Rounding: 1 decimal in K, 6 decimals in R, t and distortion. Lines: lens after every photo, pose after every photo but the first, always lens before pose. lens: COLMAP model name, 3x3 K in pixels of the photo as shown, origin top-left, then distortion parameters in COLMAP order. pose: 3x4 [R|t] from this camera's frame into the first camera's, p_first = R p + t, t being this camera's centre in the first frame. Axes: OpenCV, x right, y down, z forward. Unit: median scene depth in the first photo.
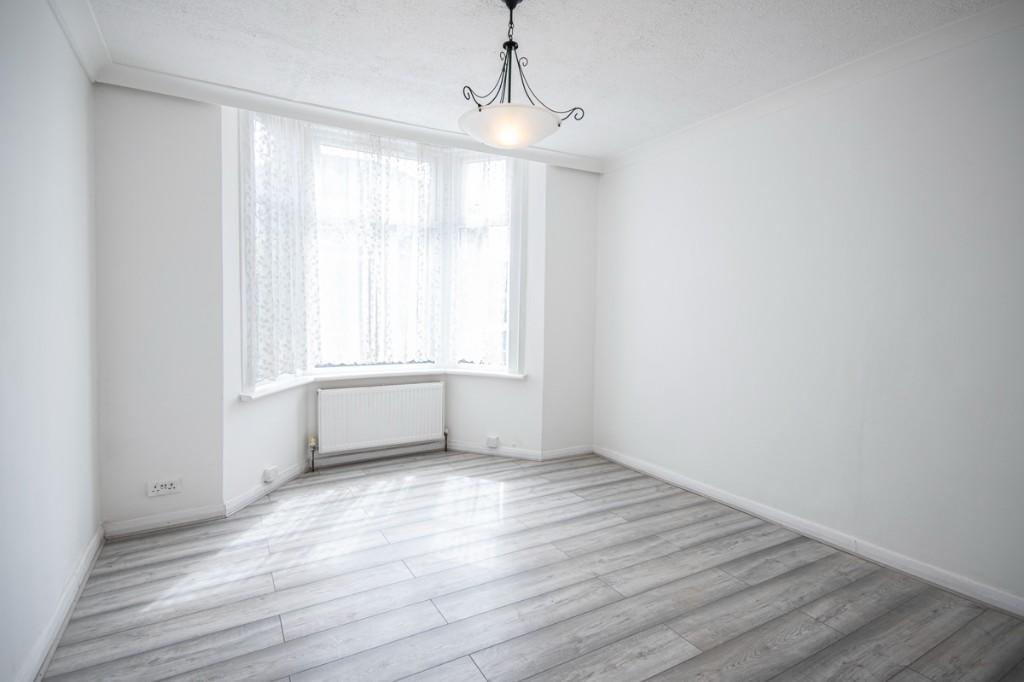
lens RADIAL K [[422.1, 0, 513.0], [0, 422.1, 326.0], [0, 0, 1]] dist [0.000055, -0.000438]
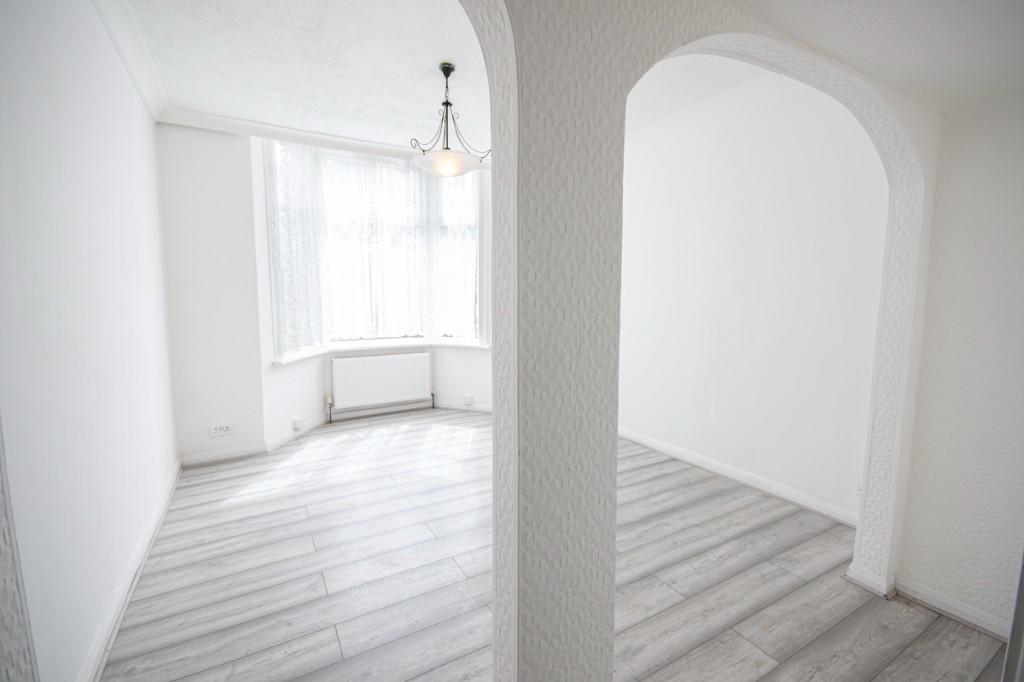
lens RADIAL K [[449.6, 0, 512.0], [0, 449.6, 341.0], [0, 0, 1]] dist [0.000524, -0.000168]
pose [[0.996773, -0.001671, -0.080251, 0.194618], [0.006980, 0.997800, 0.065927, 0.014990], [0.079964, -0.066275, 0.994592, -0.310544]]
